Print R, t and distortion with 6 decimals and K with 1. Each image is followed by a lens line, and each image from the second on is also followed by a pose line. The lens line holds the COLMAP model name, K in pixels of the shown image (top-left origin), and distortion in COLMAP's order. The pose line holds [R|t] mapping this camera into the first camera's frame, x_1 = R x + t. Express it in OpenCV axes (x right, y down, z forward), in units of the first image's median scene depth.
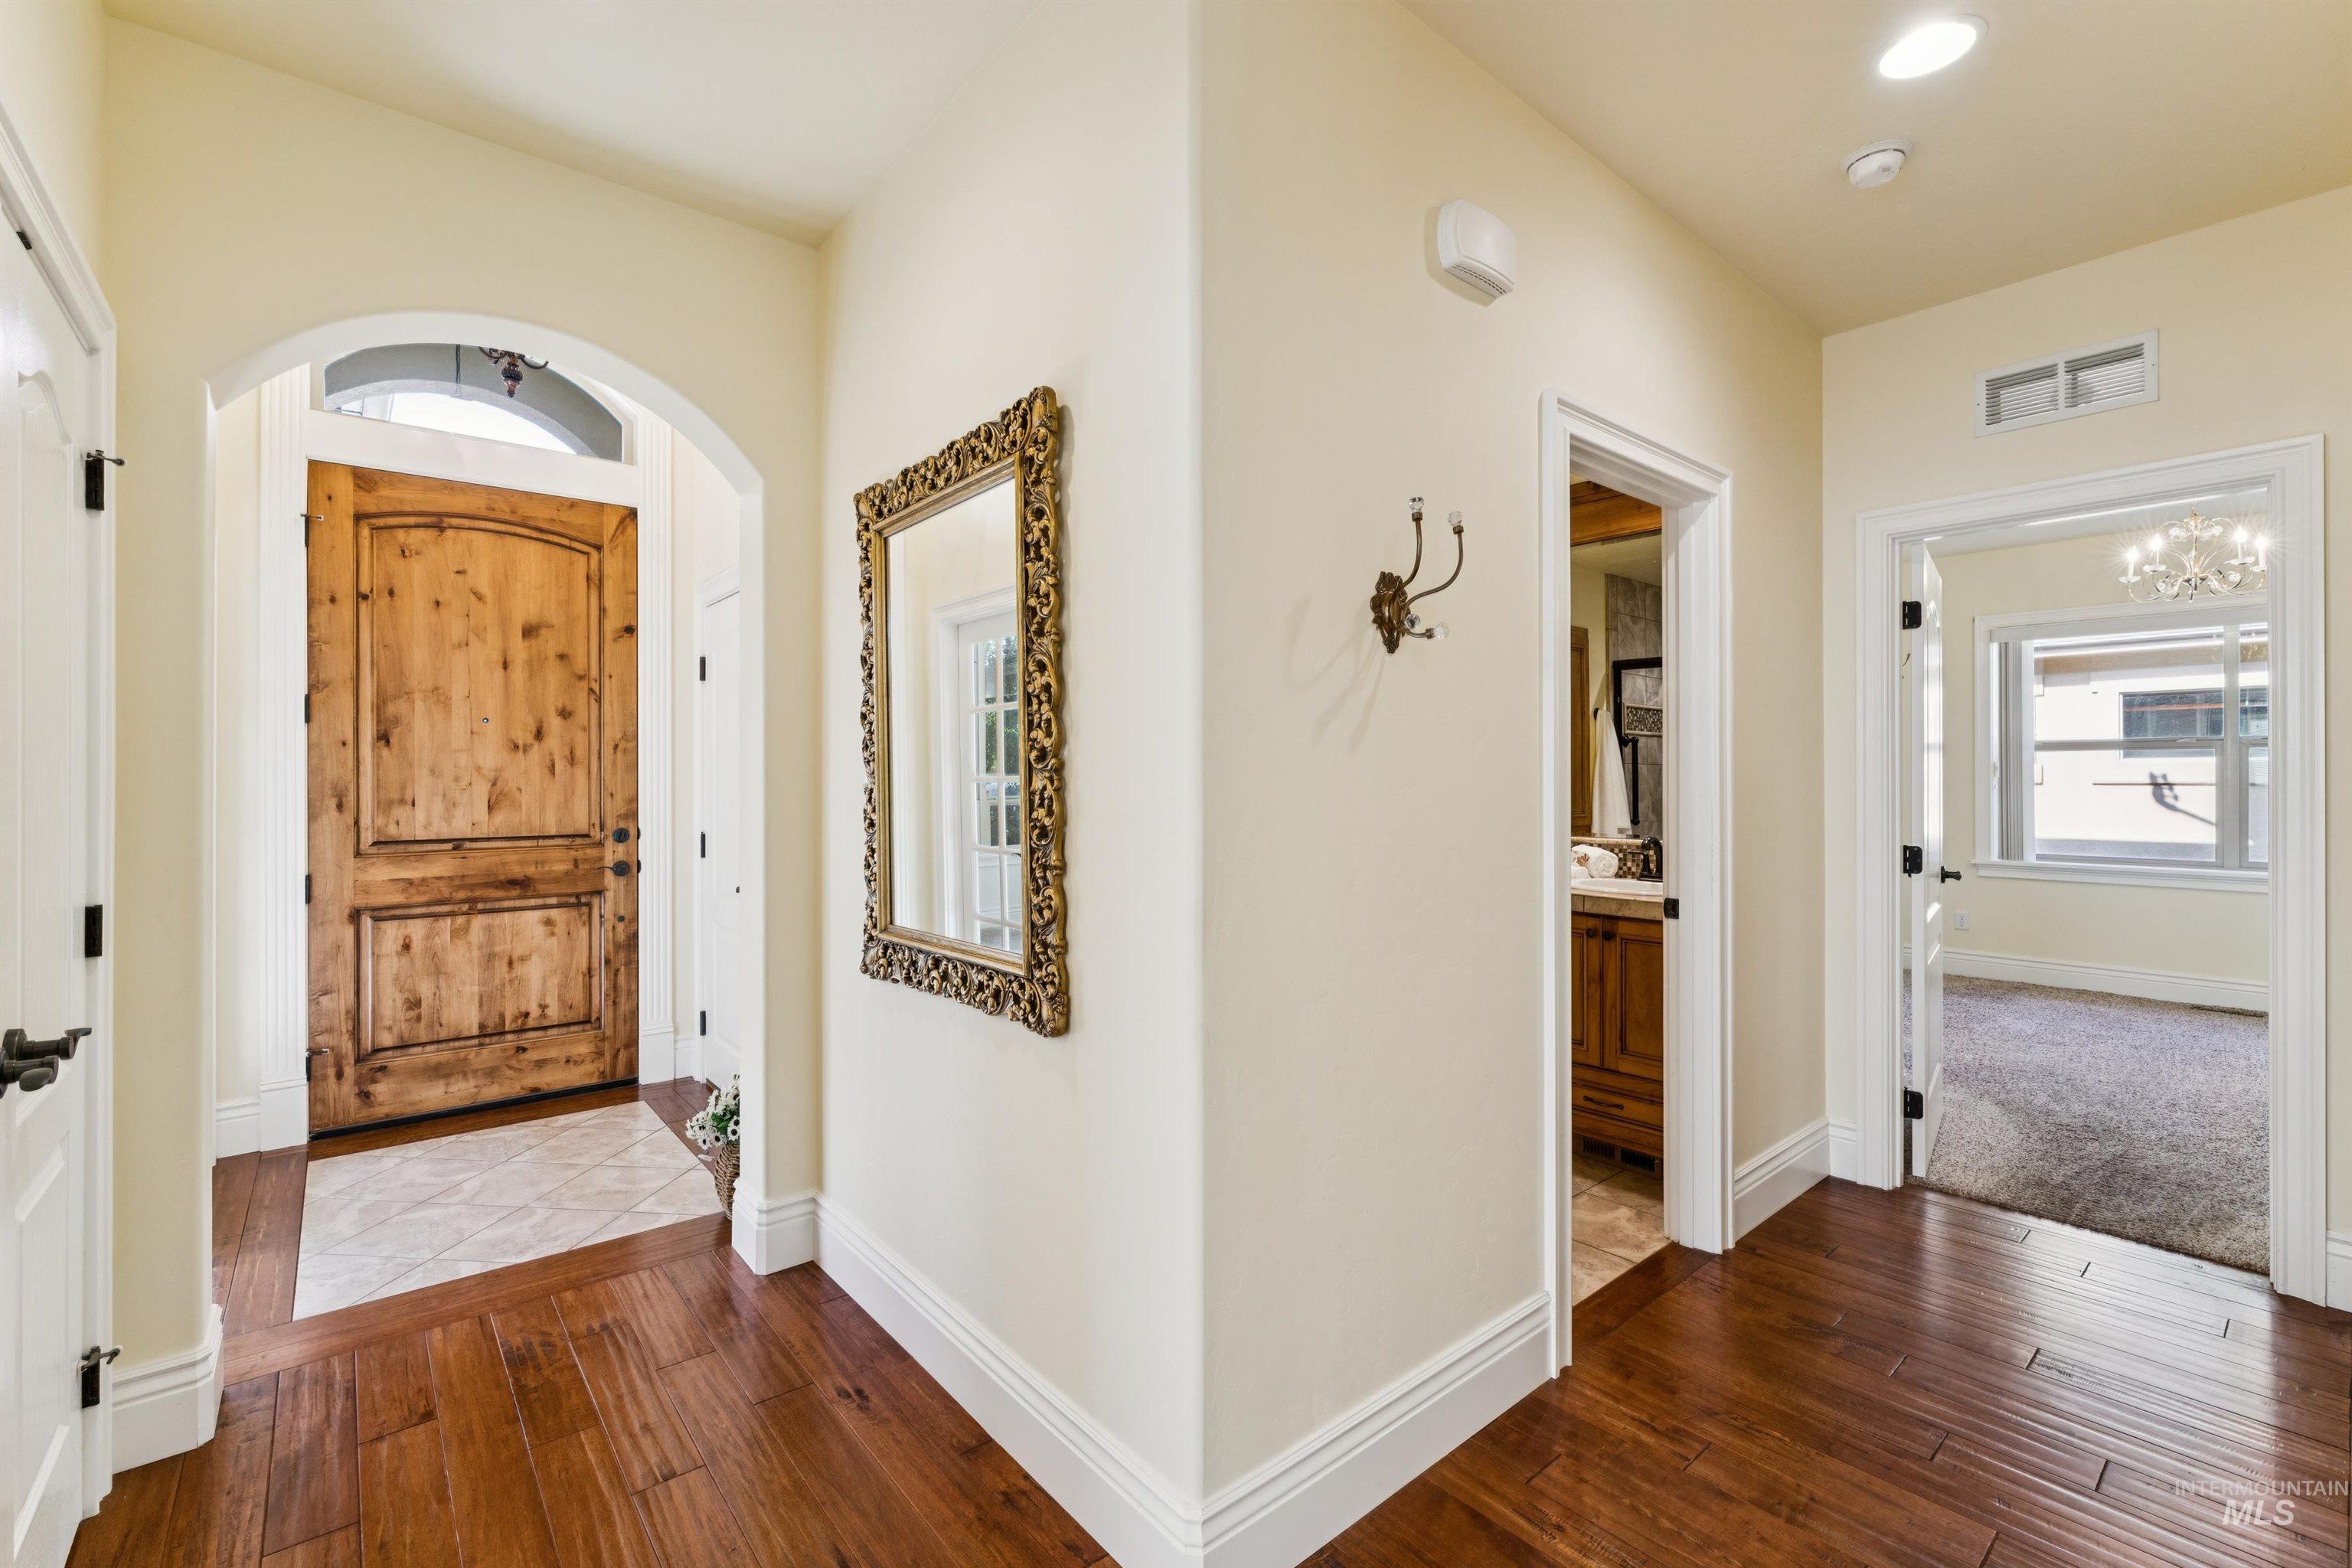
lens RADIAL K [[1002.4, 0, 1171.0], [0, 1002.4, 773.9], [0, 0, 1]] dist [-0.002184, -0.000481]
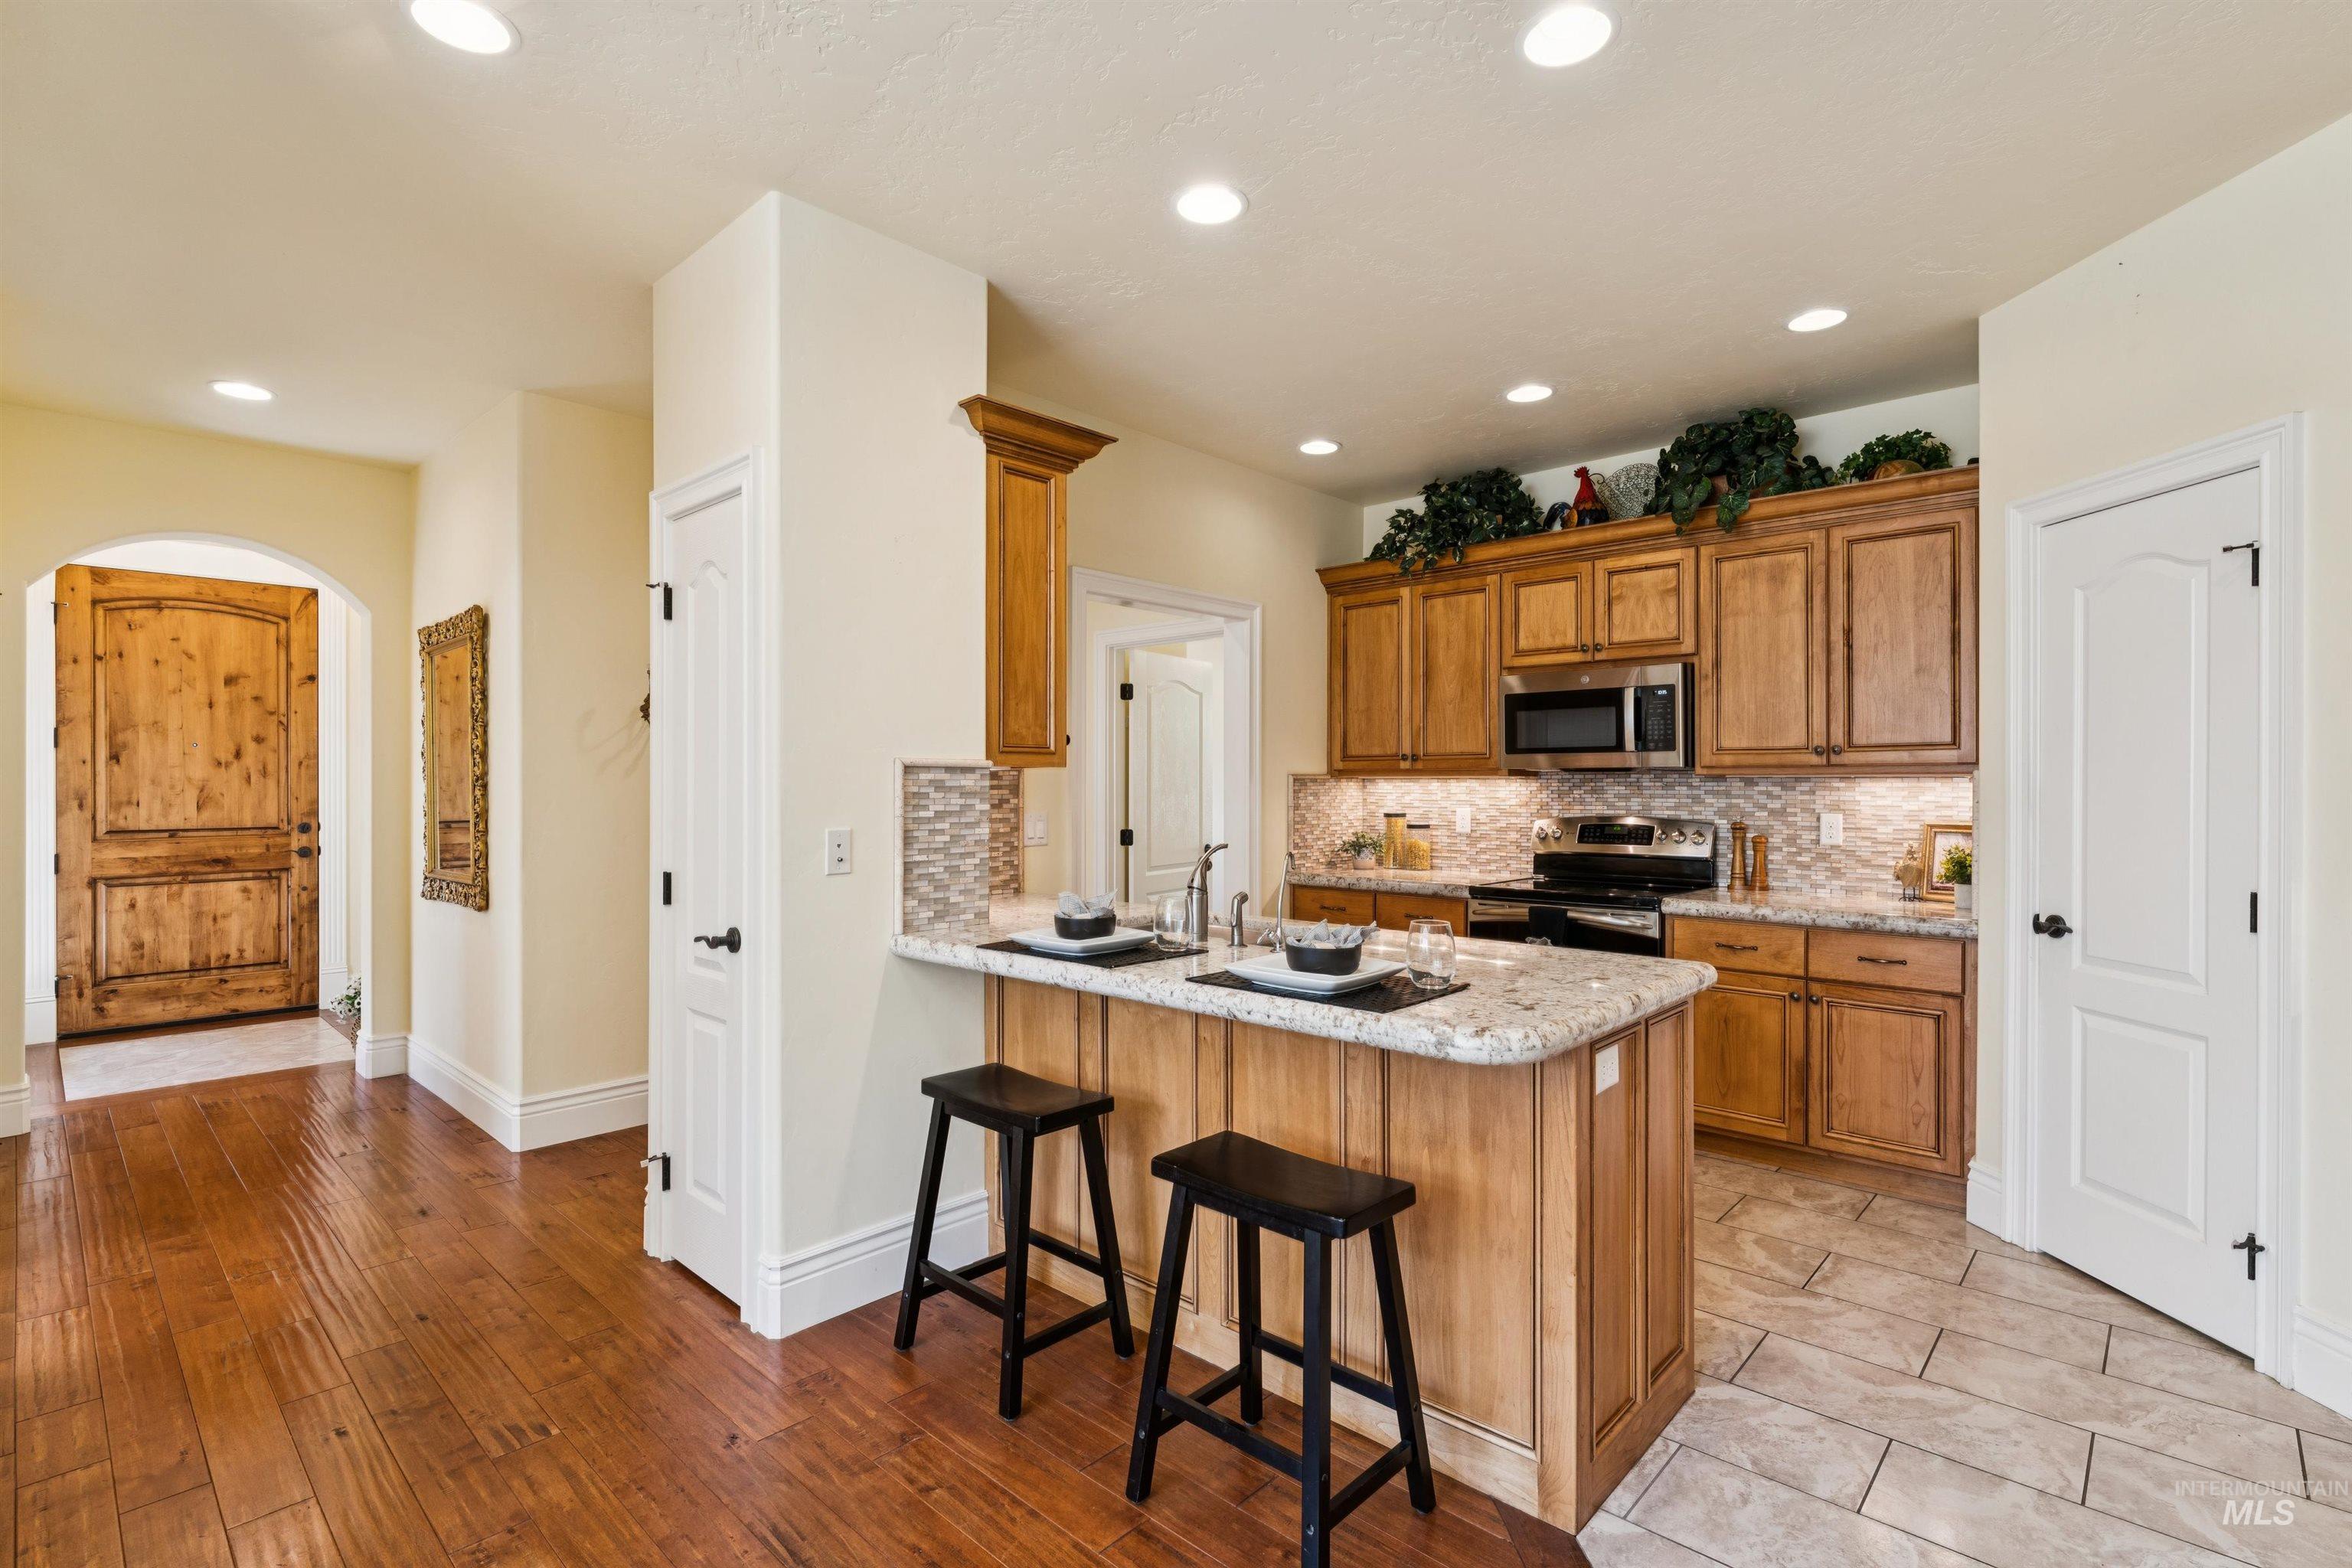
lens RADIAL K [[1091.5, 0, 1178.5], [0, 1091.5, 782.4], [0, 0, 1]] dist [-0.000891, 0.000254]
pose [[0.992383, 0.002844, 0.123162, 0.493149], [-0.003328, 0.999988, 0.003722, -0.011389], [-0.123150, -0.004104, 0.992380, -0.684094]]
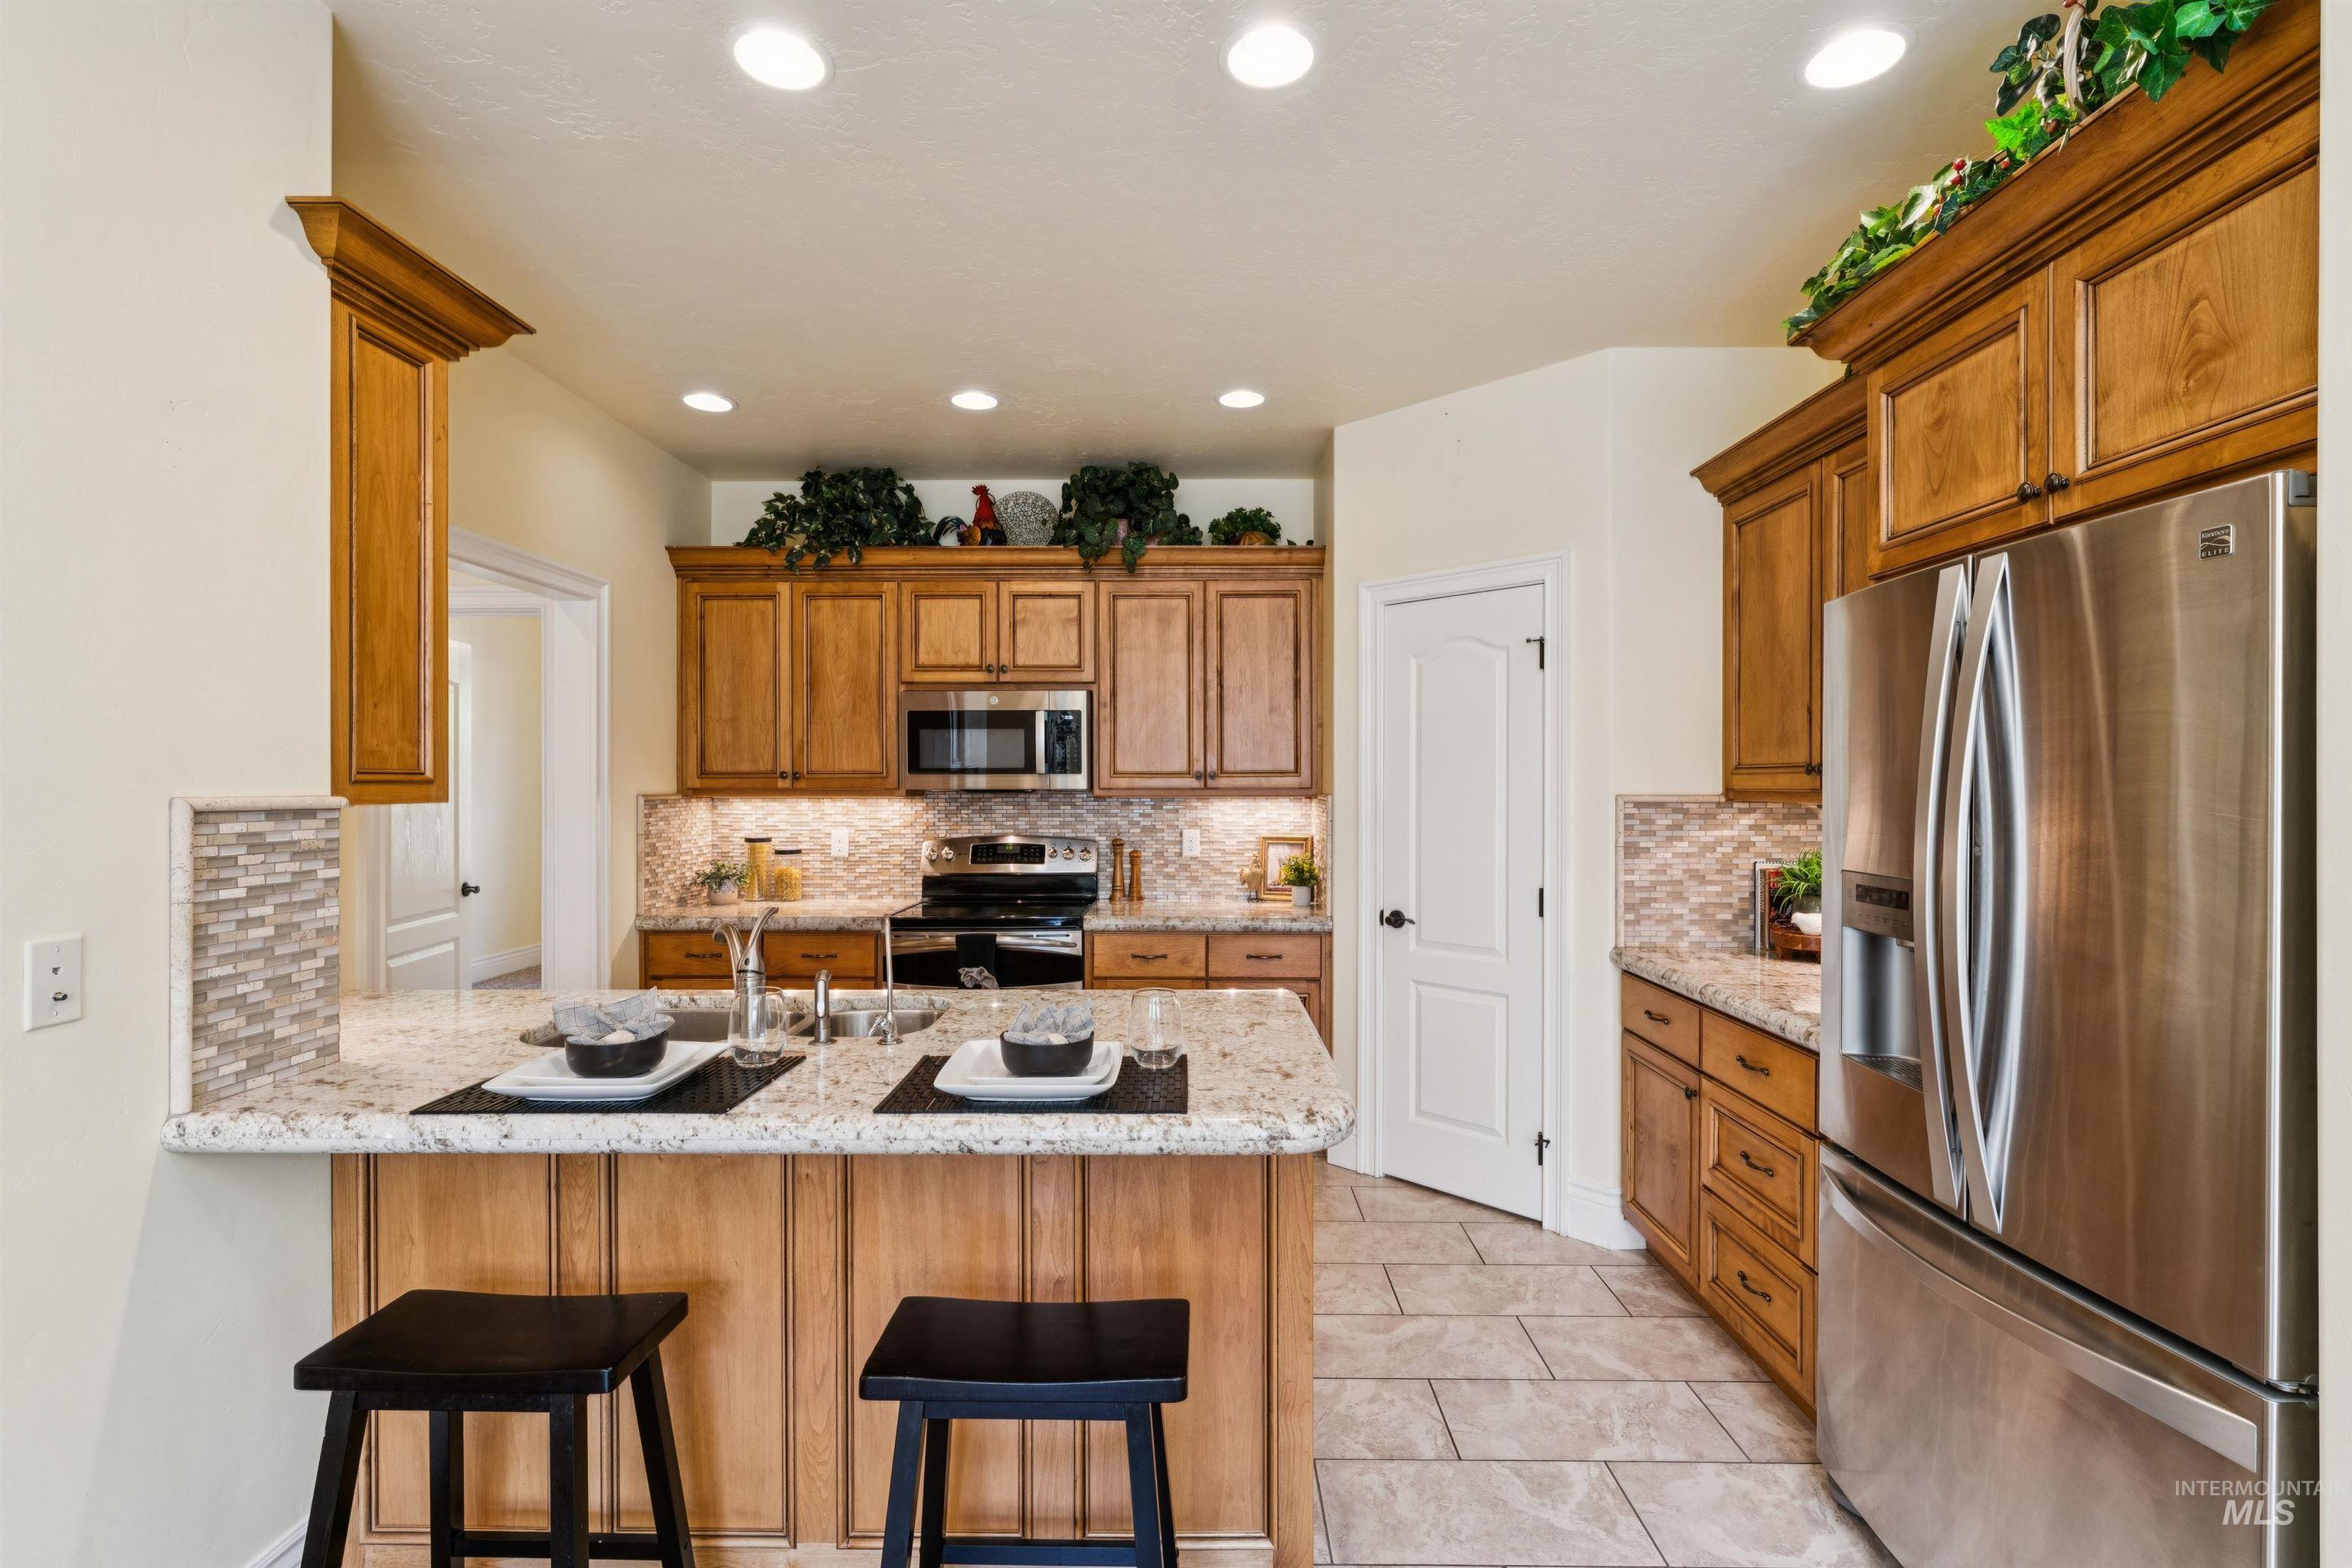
lens RADIAL K [[1075.5, 0, 1176.0], [0, 1075.5, 784.0], [0, 0, 1]] dist [0.000087, -0.000491]
pose [[0.653495, 0.001519, 0.756929, 0.331911], [-0.004748, 0.999987, 0.002092, -0.032744], [-0.756916, -0.004961, 0.653494, -0.474742]]
